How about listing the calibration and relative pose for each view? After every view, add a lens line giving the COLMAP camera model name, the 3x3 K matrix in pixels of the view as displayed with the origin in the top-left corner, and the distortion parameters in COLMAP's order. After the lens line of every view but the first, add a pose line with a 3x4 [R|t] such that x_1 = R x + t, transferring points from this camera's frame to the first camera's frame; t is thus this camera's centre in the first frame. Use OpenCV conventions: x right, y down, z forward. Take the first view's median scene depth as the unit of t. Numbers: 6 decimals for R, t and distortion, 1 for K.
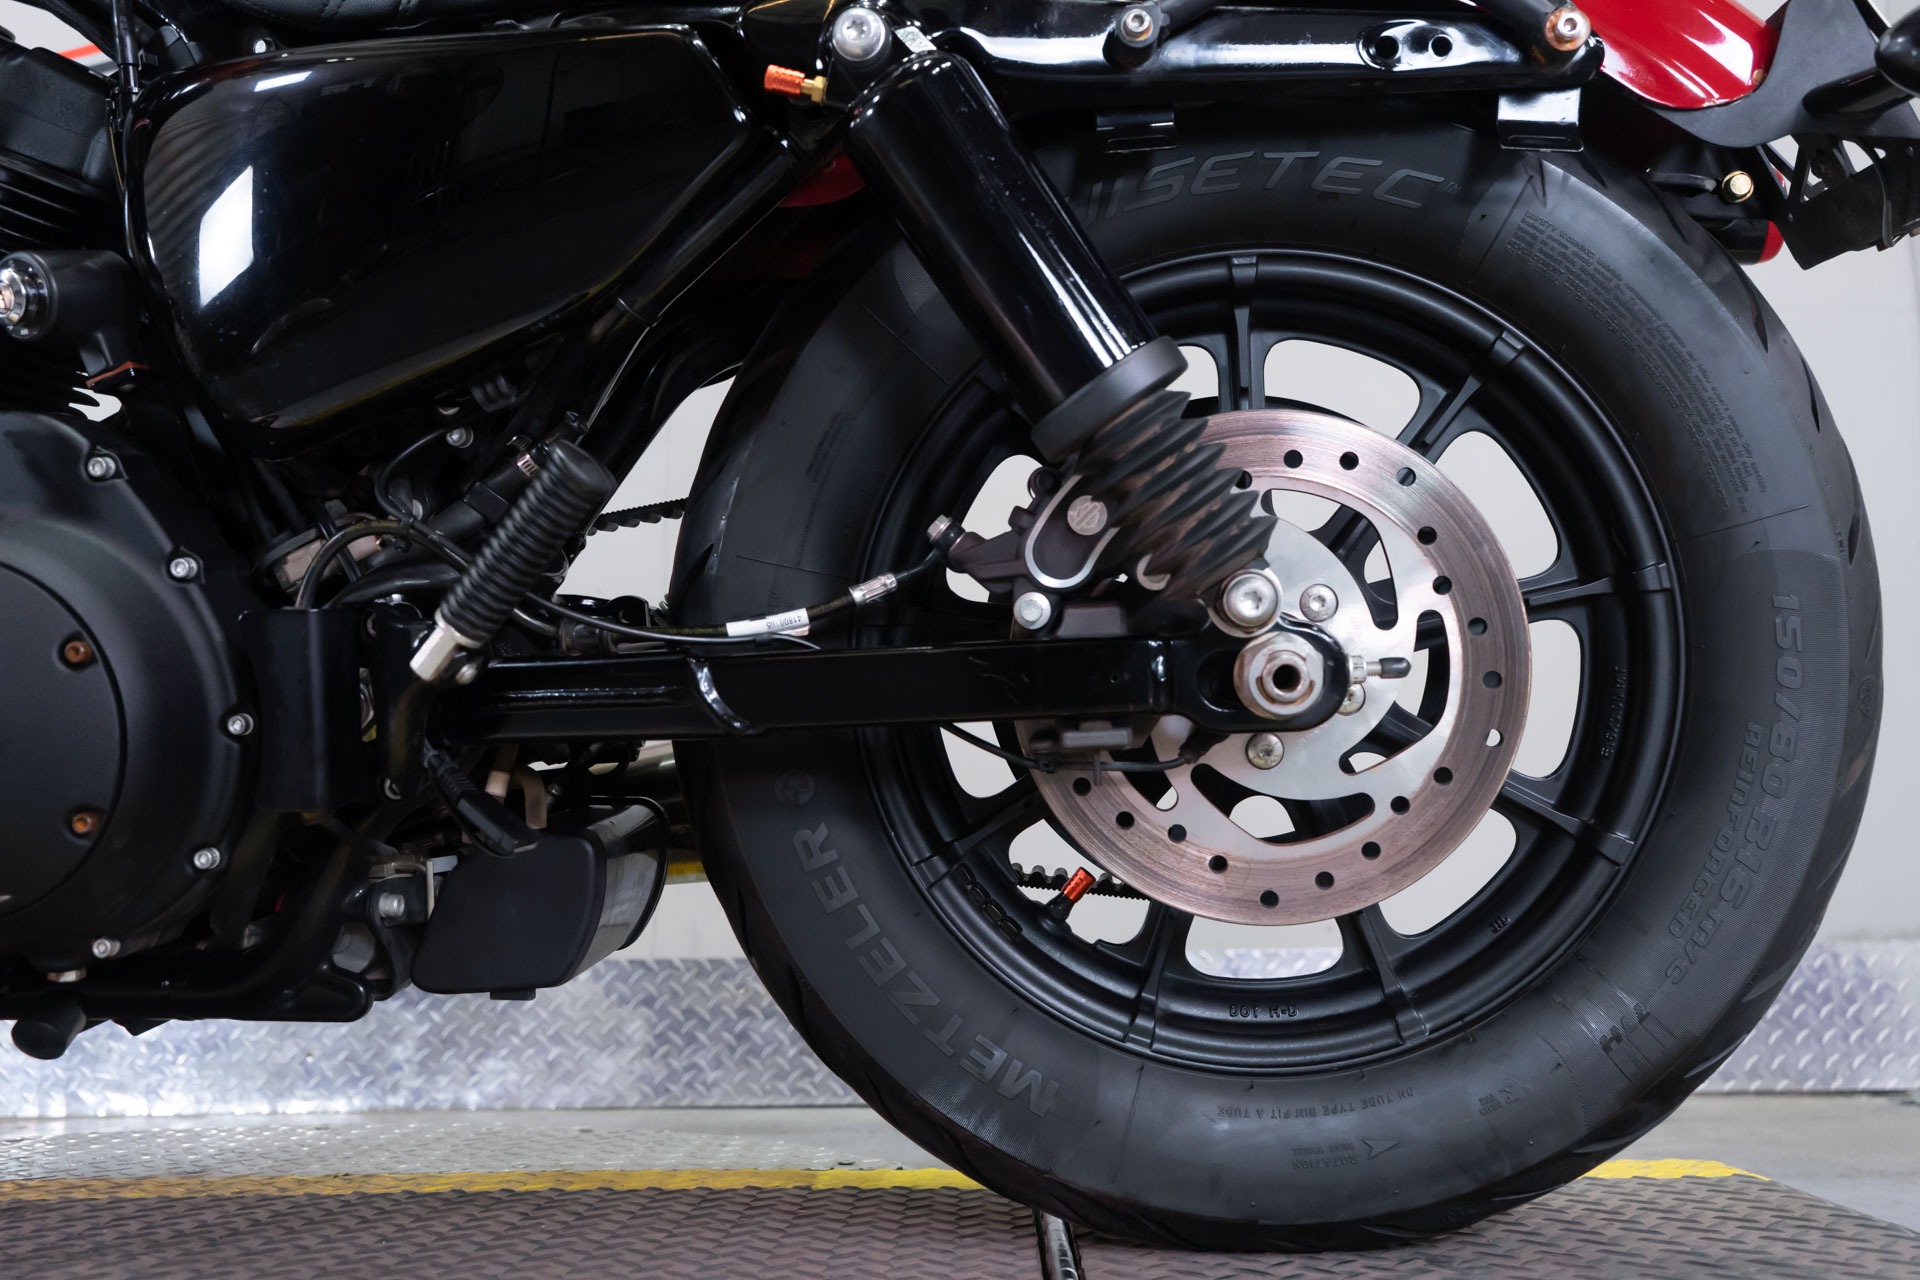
lens RADIAL K [[1752.1, 0, 1003.9], [0, 1752.1, 640.0], [0, 0, 1]] dist [-0.001408, 0.011362]
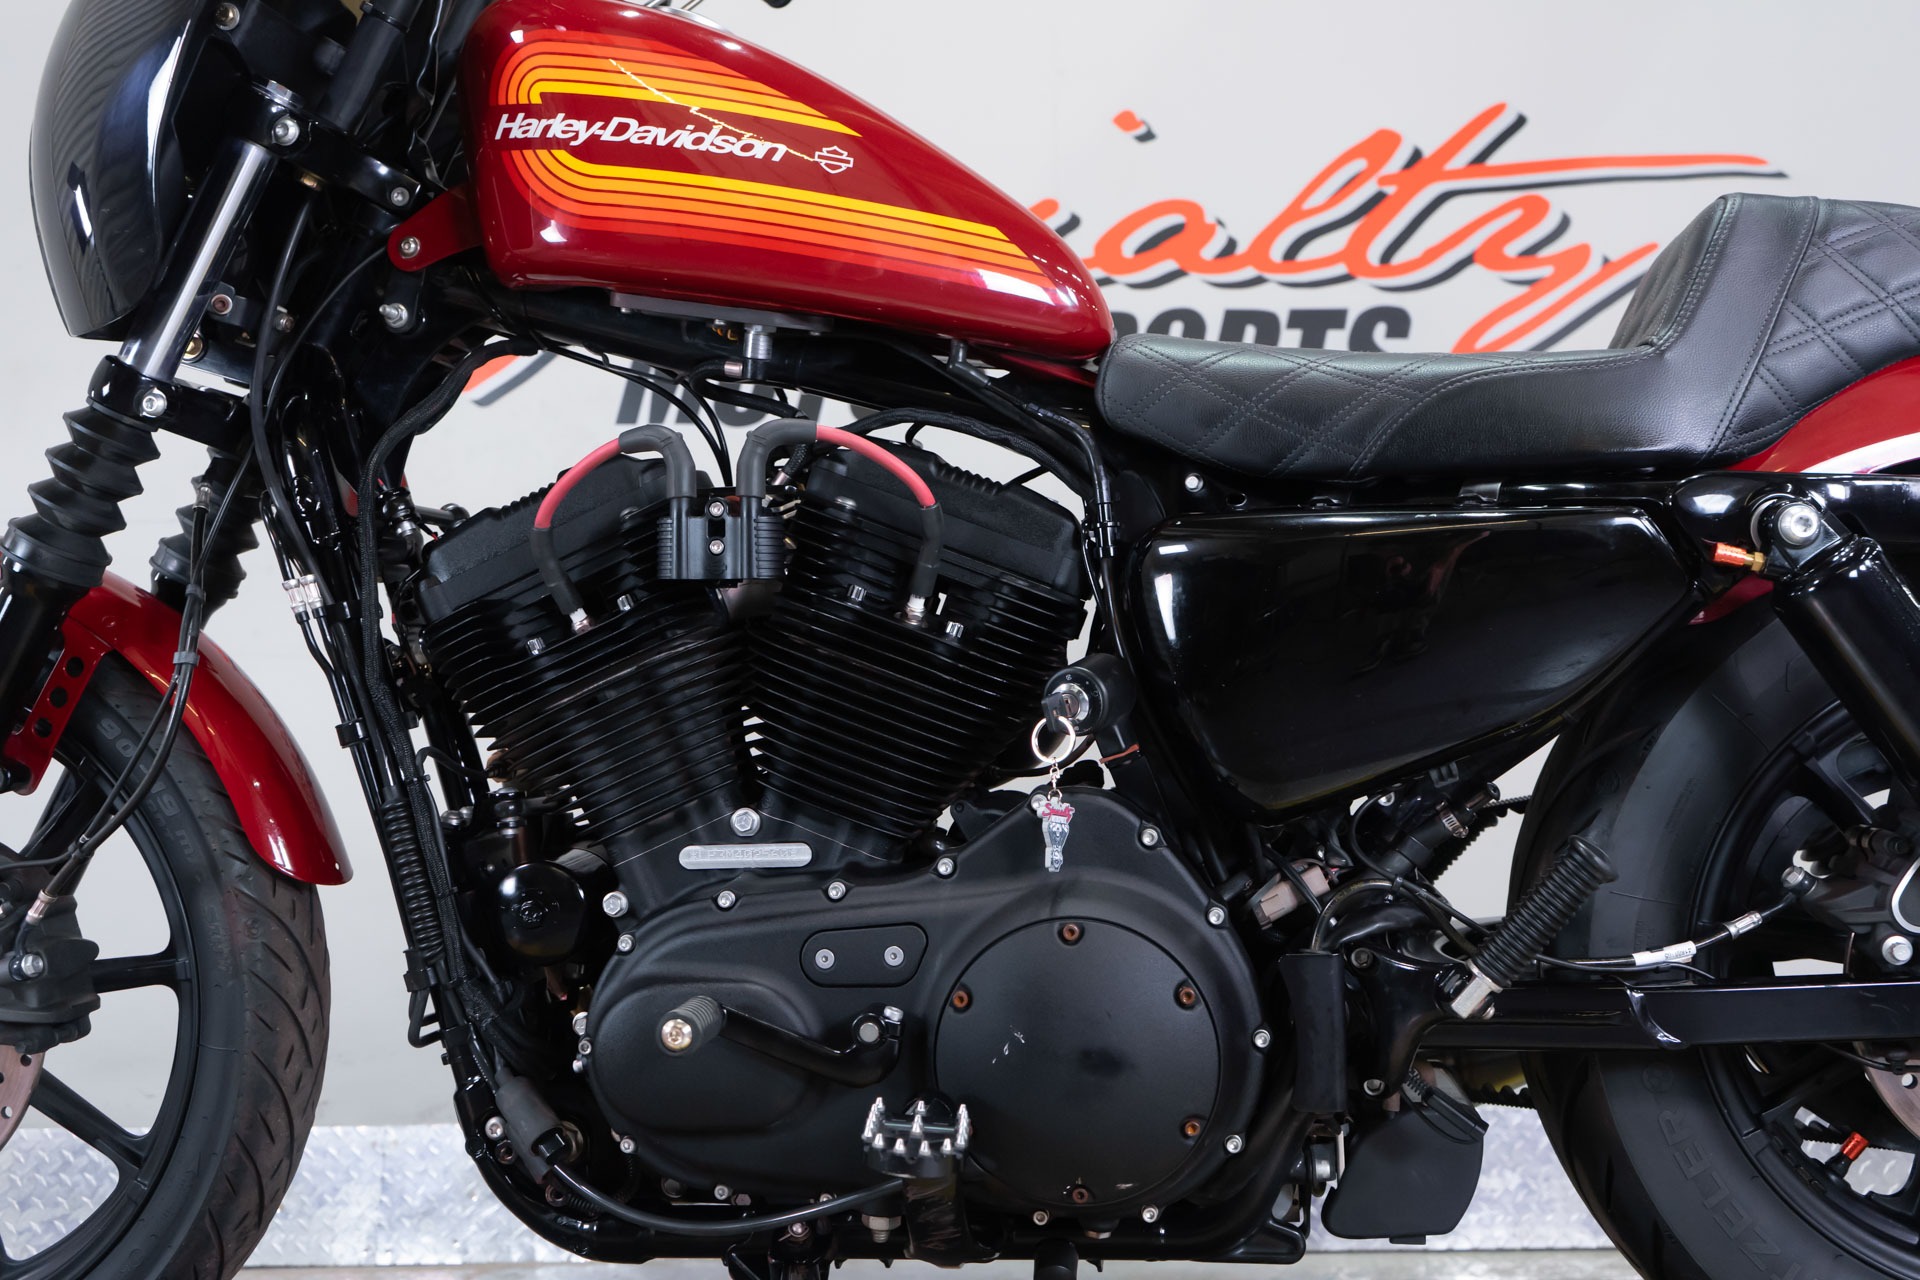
lens RADIAL K [[1752.1, 0, 1003.9], [0, 1752.1, 640.0], [0, 0, 1]] dist [-0.001408, 0.011362]
pose [[0.999493, -0.009326, -0.030449, -0.548014], [0.008060, 0.999108, -0.041463, -0.180604], [0.030809, 0.041197, 0.998676, -0.279493]]
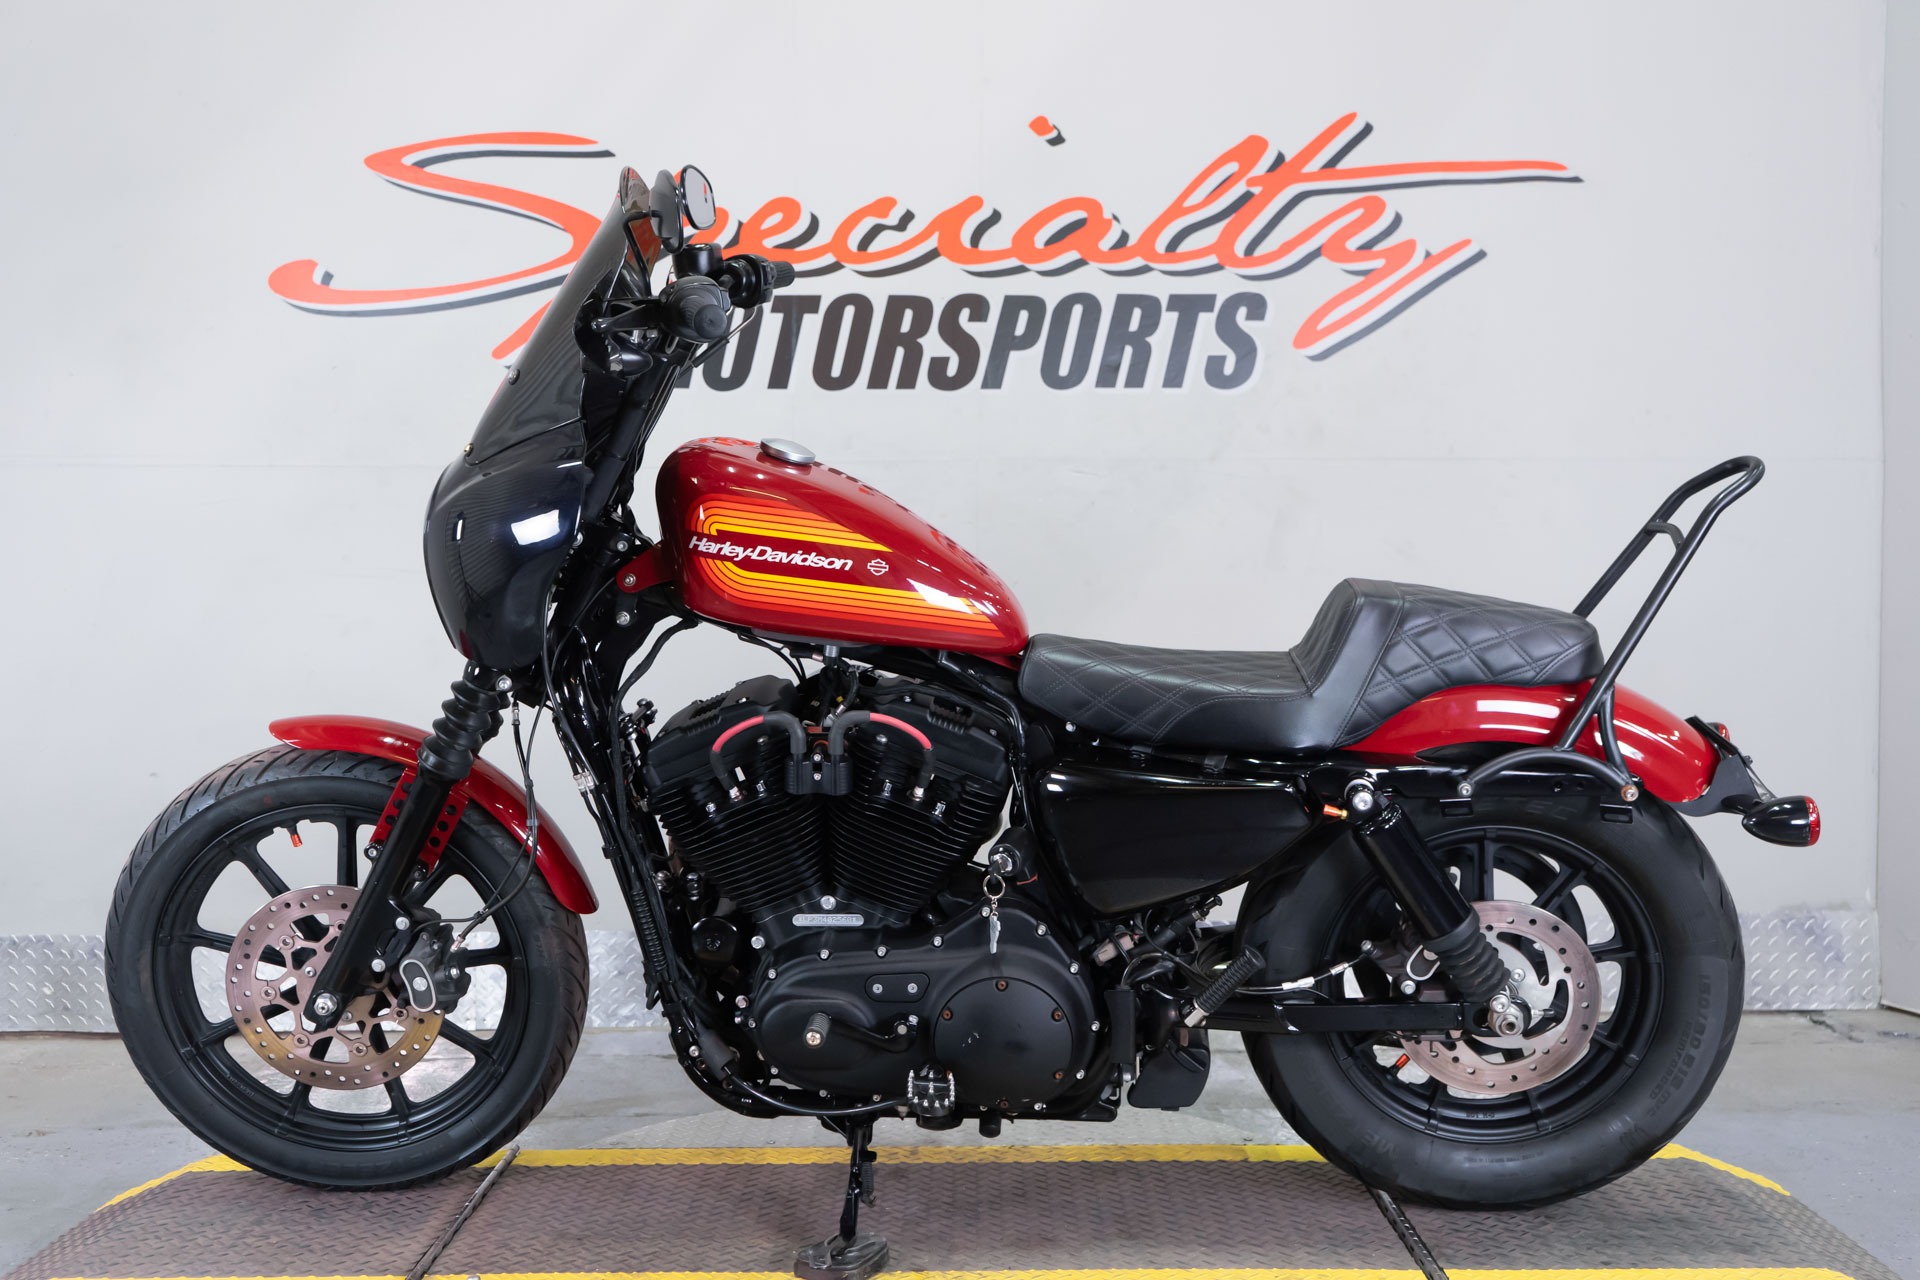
lens RADIAL K [[2019.2, 0, 938.1], [0, 2019.2, 637.8], [0, 0, 1]] dist [0.000751, 0.021318]
pose [[0.999985, 0.001639, -0.005317, -0.612487], [-0.000622, 0.982555, 0.185969, -0.994229], [0.005529, -0.185962, 0.982541, -1.691438]]
